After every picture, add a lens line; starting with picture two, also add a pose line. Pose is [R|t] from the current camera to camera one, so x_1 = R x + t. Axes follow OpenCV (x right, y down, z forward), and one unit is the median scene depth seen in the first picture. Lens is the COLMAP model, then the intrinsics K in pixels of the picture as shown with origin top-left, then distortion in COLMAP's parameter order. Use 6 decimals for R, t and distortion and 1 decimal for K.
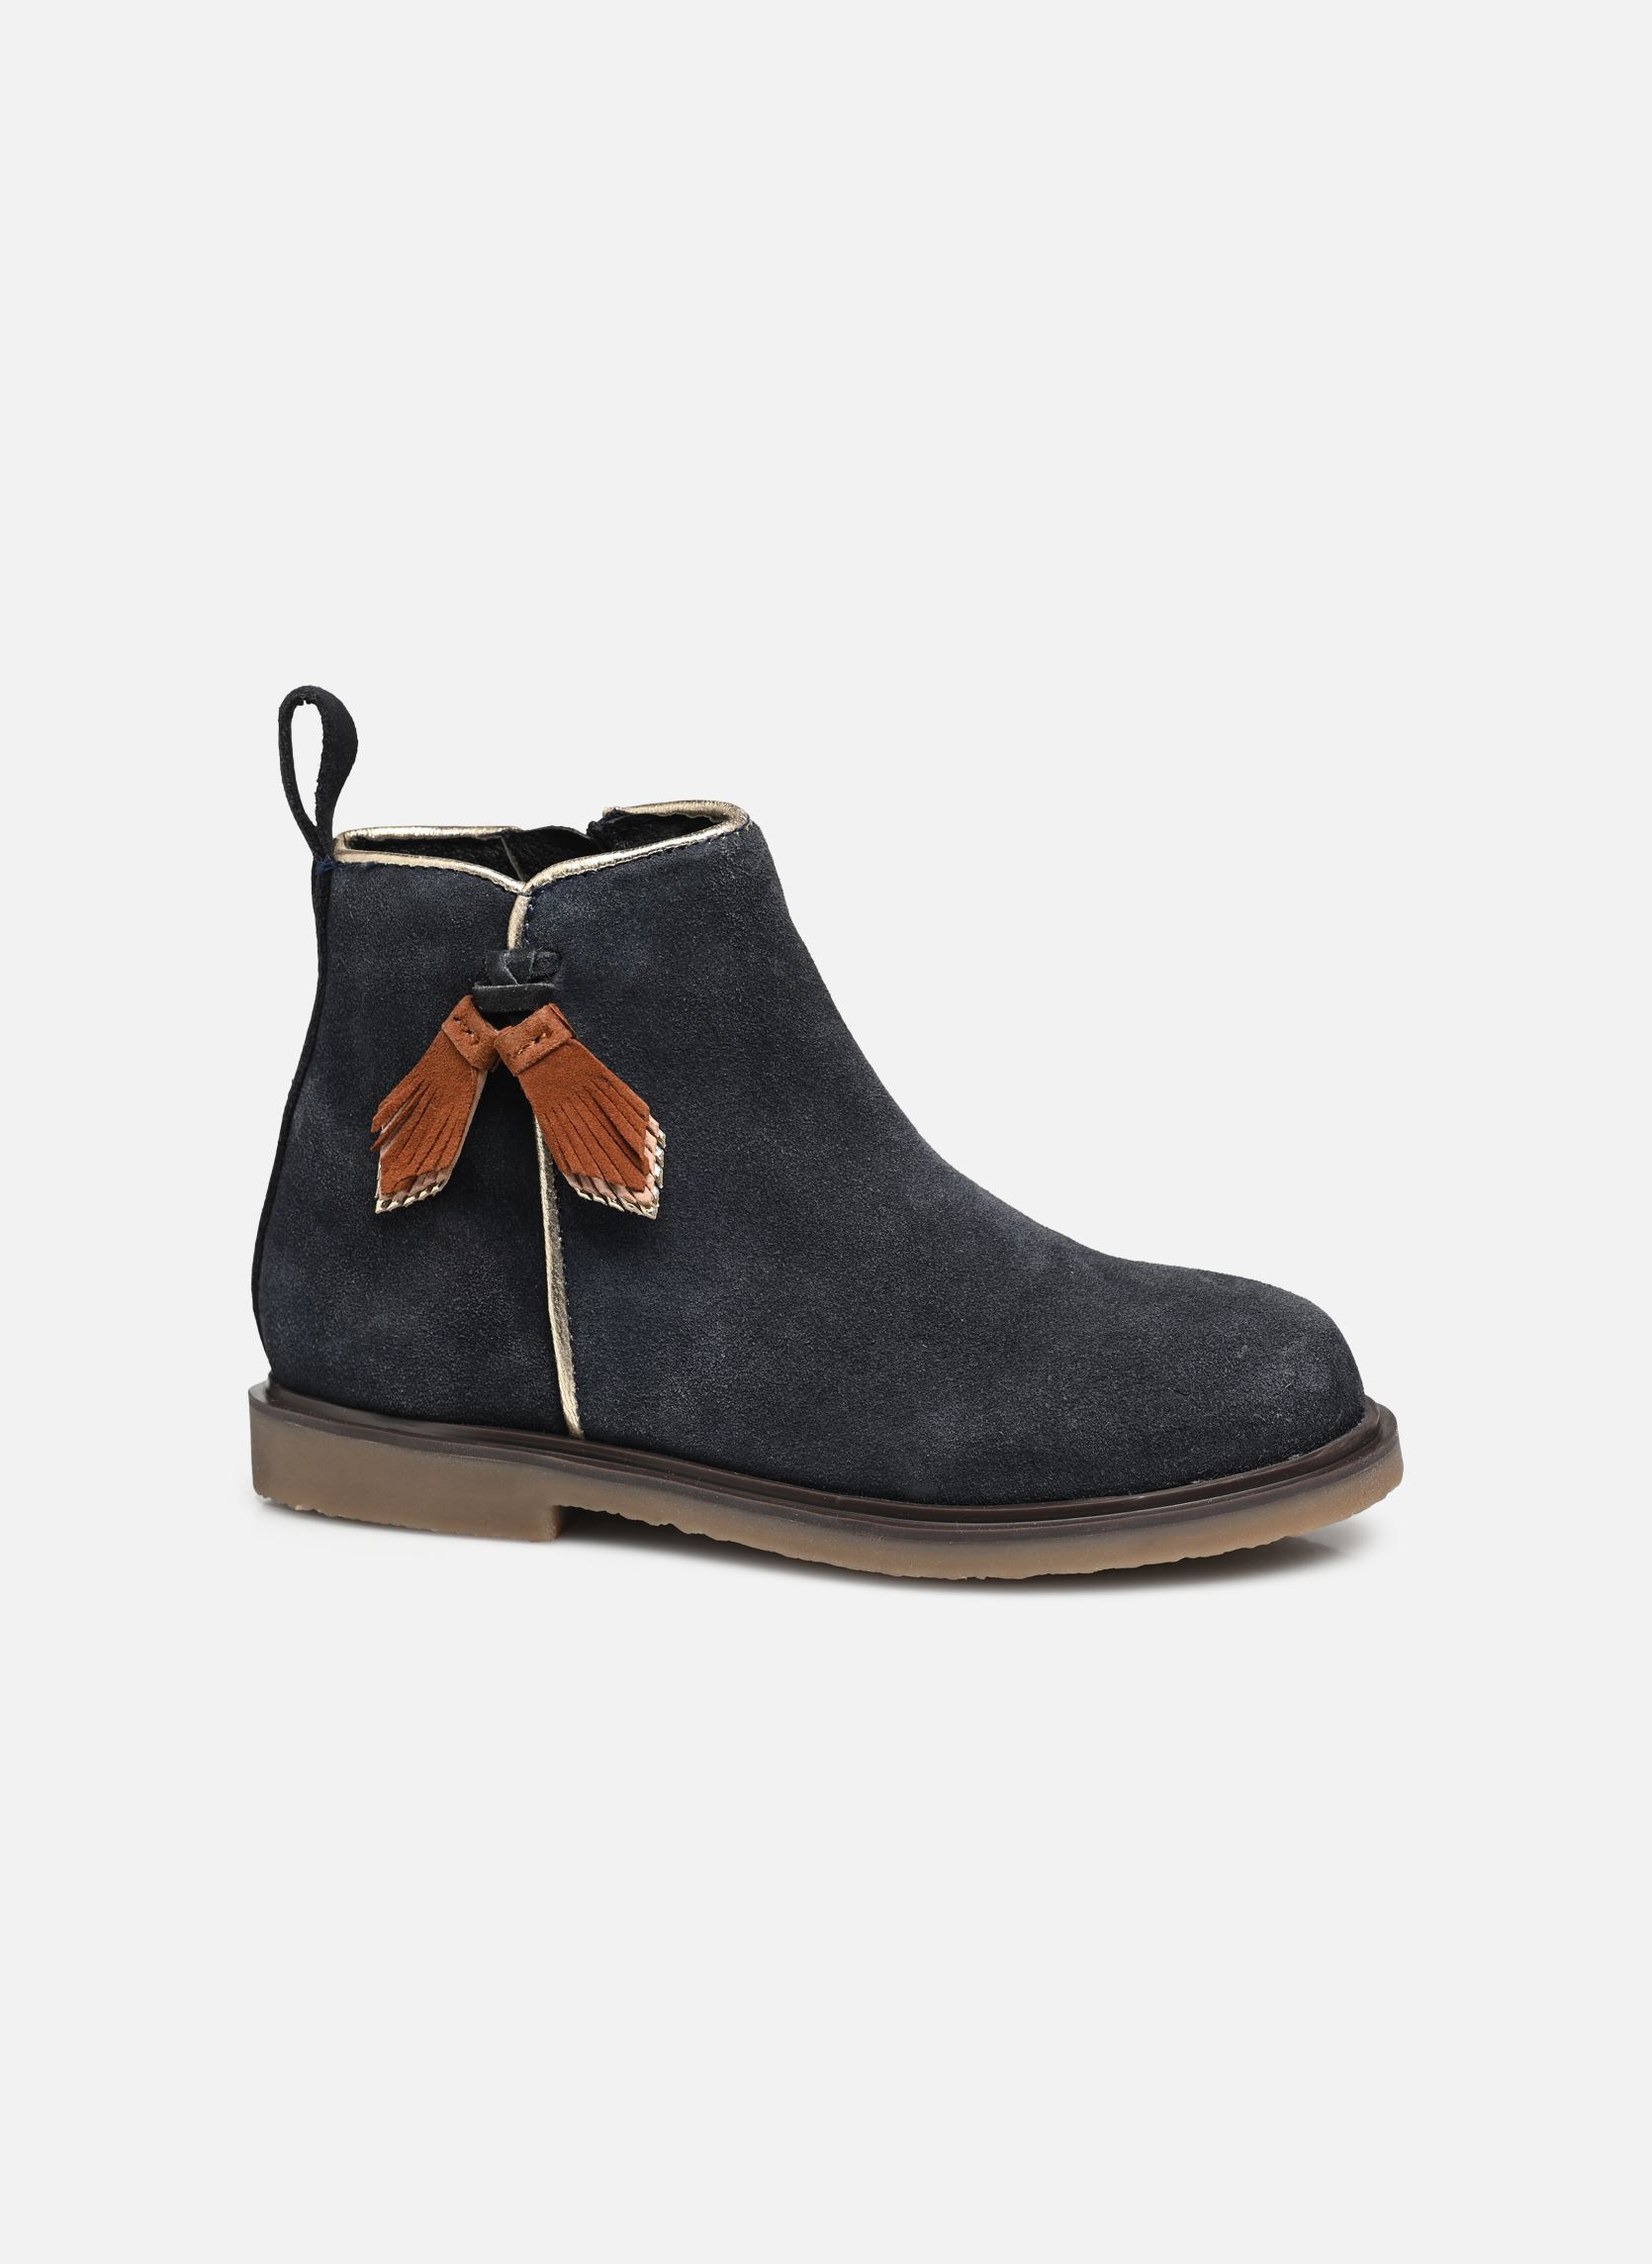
lens RADIAL K [[9148.9, 0, 826.5], [0, 9148.9, 1133.1], [0, 0, 1]] dist [0.256046, 0.000000]
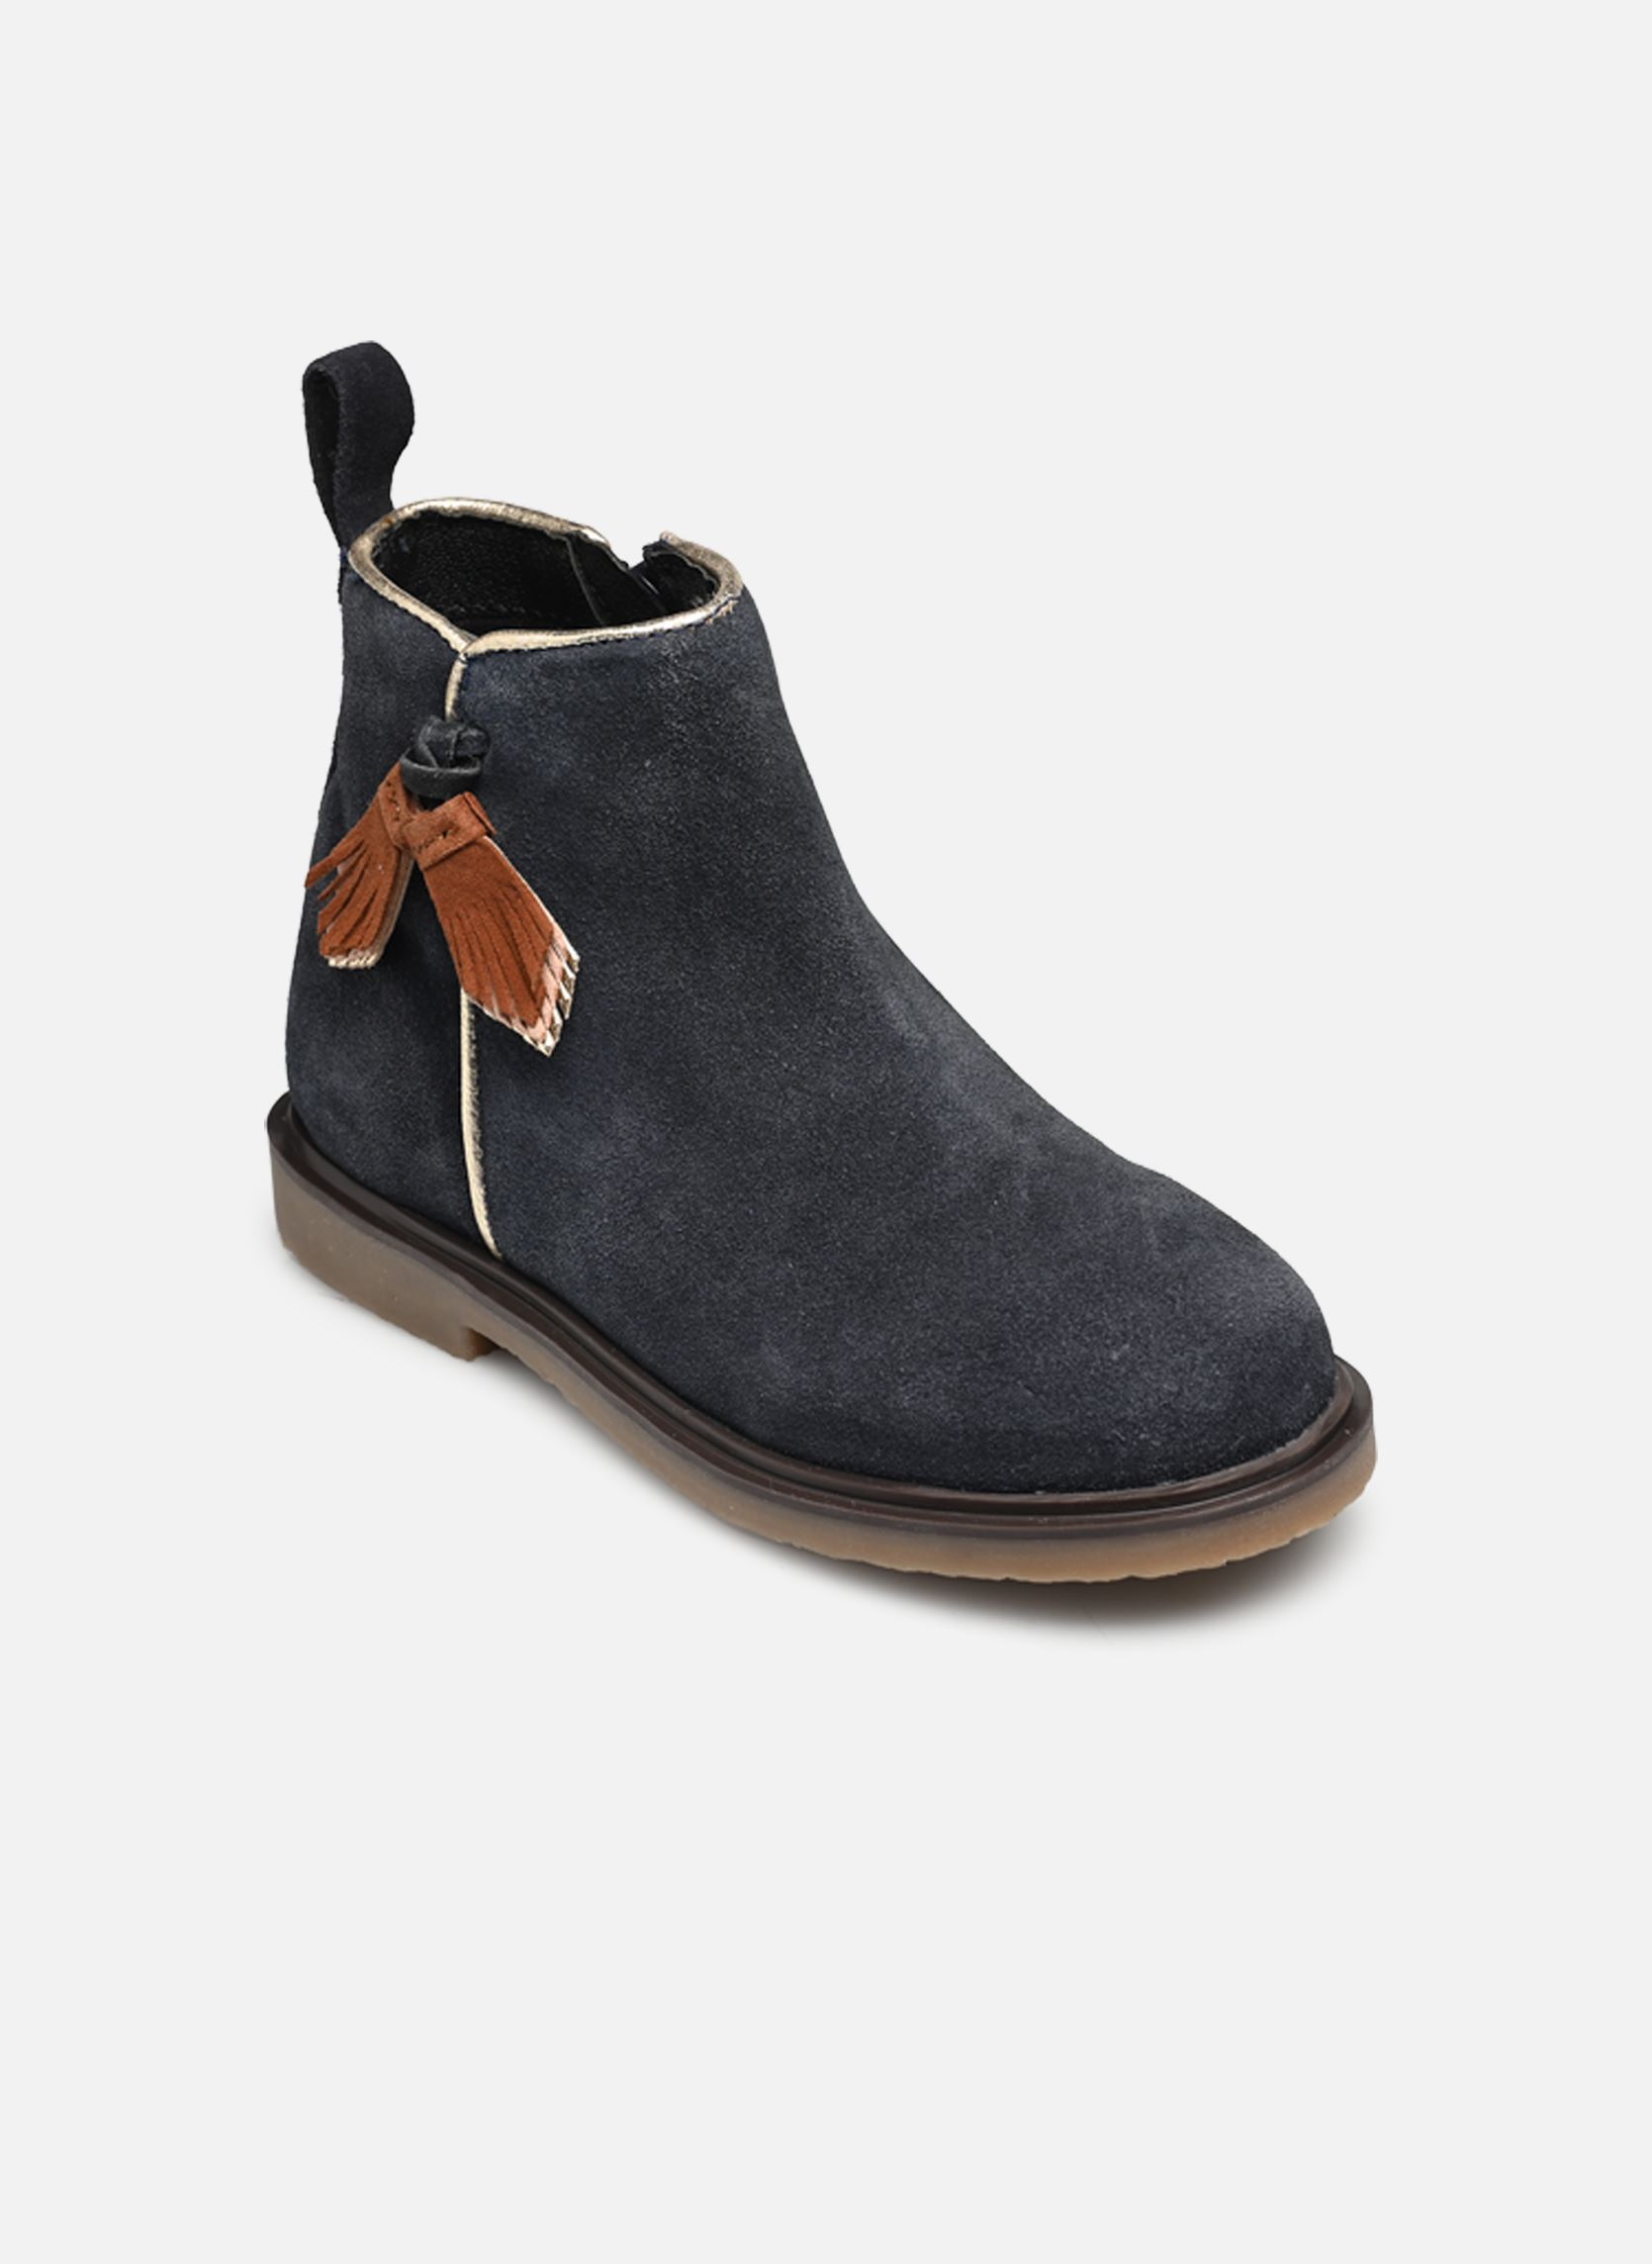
lens RADIAL K [[9148.9, 0, 825.5], [0, 9148.9, 1131.3], [0, 0, 1]] dist [0.256046, 0.000000]
pose [[0.803040, 0.232127, -0.548856, 0.481440], [-0.039480, 0.939716, 0.339669, -0.280290], [0.594615, -0.251099, 0.763794, 0.347257]]
